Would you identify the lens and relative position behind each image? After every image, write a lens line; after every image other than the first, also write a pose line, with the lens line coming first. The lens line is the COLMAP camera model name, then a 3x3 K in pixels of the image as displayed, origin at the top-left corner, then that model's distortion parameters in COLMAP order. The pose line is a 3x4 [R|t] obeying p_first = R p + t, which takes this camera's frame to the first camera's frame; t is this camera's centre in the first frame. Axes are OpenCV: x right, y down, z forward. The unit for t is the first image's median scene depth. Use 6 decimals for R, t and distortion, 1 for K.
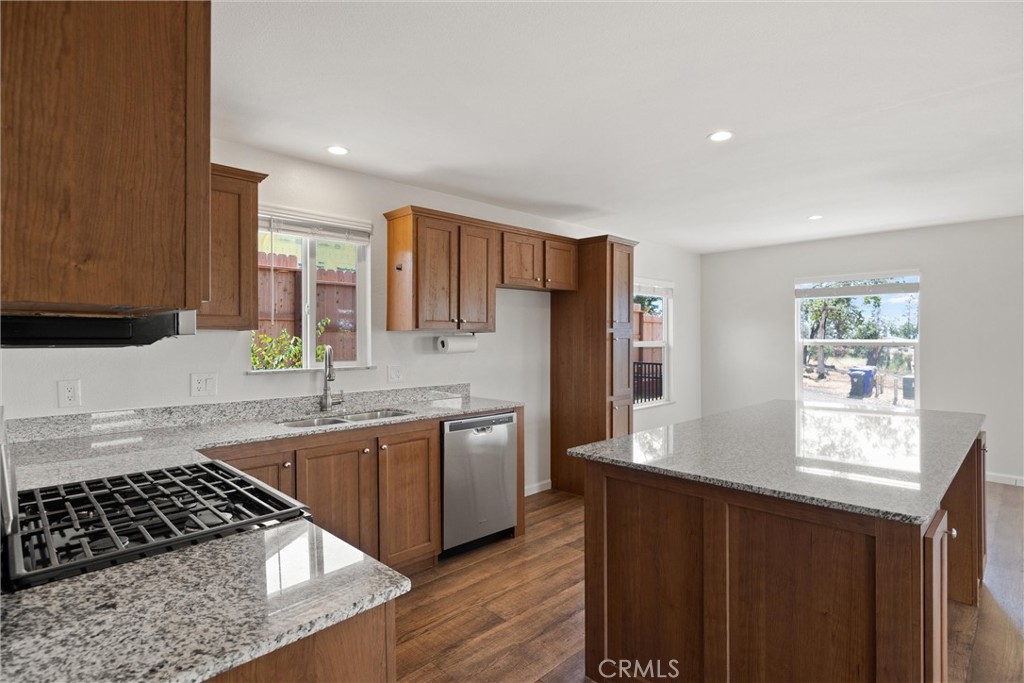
lens RADIAL K [[517.2, 0, 514.9], [0, 517.2, 341.1], [0, 0, 1]] dist [0.000336, -0.000113]
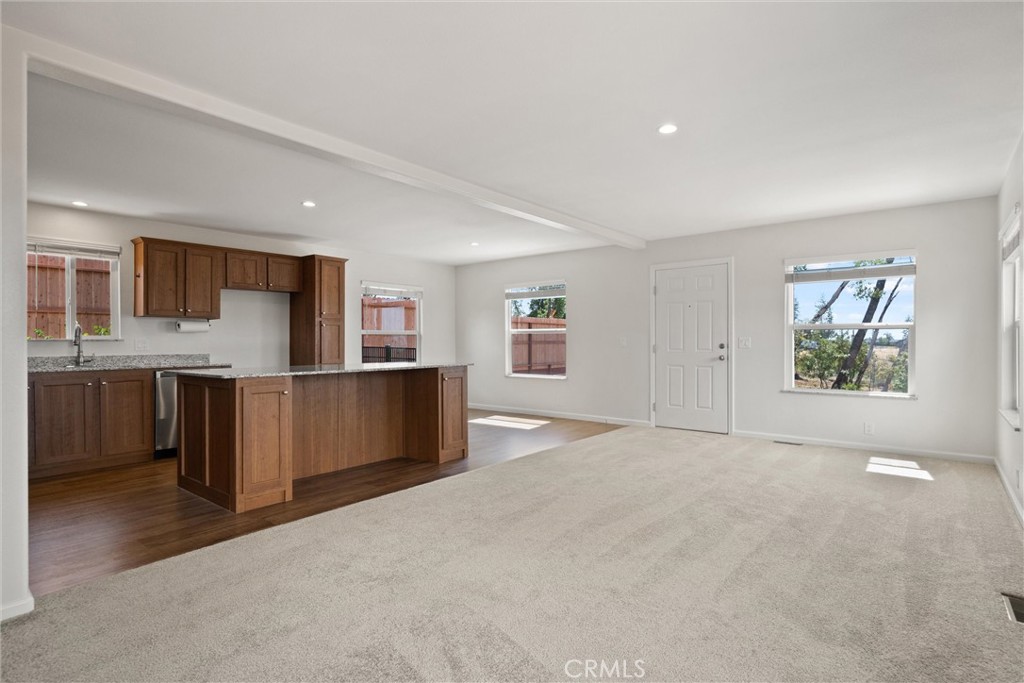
lens RADIAL K [[517.2, 0, 512.7], [0, 517.2, 344.7], [0, 0, 1]] dist [0.000336, -0.000113]
pose [[0.994235, -0.001190, 0.107214, 0.706791], [0.001176, 0.999999, 0.000199, 0.064667], [-0.107214, -0.000072, 0.994236, -0.645754]]
